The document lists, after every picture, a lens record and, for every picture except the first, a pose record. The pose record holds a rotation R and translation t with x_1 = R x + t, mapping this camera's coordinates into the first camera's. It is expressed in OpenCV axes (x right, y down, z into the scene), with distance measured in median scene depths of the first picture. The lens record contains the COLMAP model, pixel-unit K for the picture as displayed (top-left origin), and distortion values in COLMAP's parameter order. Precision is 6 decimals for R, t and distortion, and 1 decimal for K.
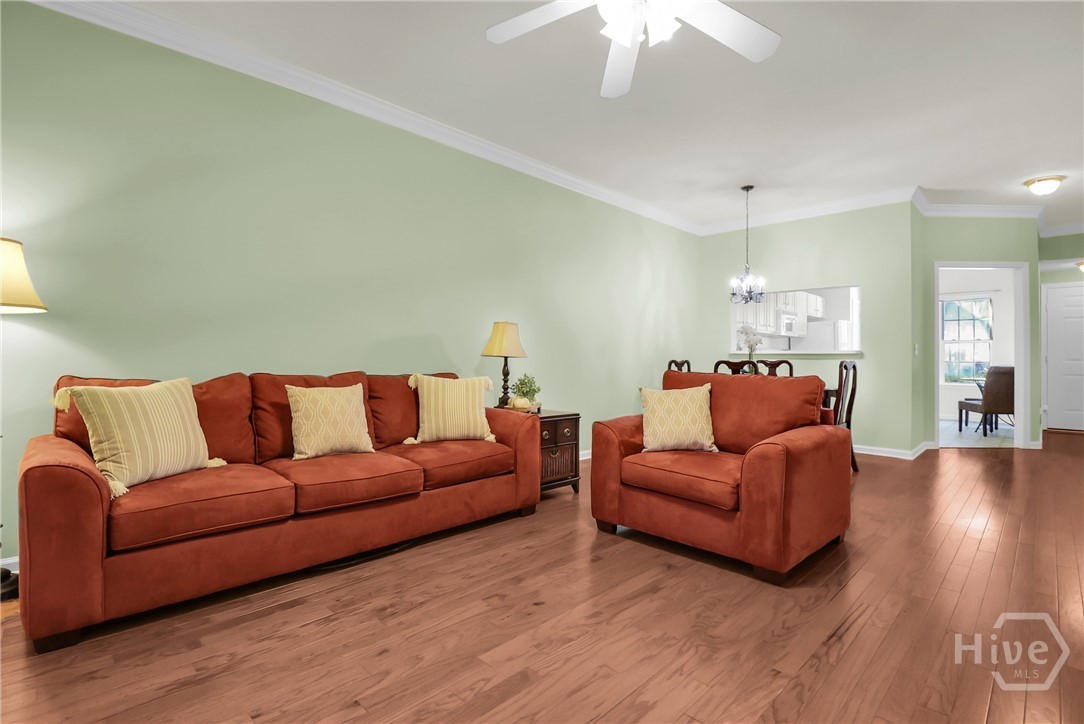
lens RADIAL K [[516.1, 0, 542.6], [0, 516.1, 357.3], [0, 0, 1]] dist [-0.009529, -0.000515]
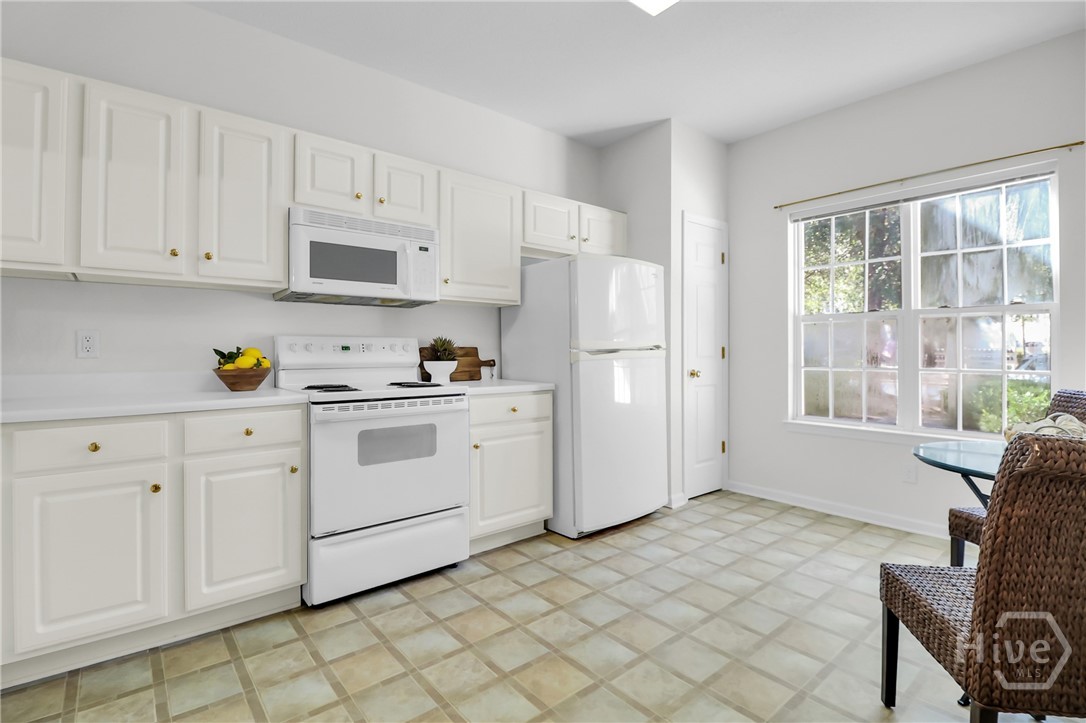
lens RADIAL K [[501.8, 0, 543.0], [0, 501.8, 361.5], [0, 0, 1]] dist [-0.000484, -0.000229]
pose [[0.996907, -0.016539, -0.076834, 0.845980], [0.018904, 0.999366, 0.030164, -0.013048], [0.076286, -0.031523, 0.996588, 0.961141]]
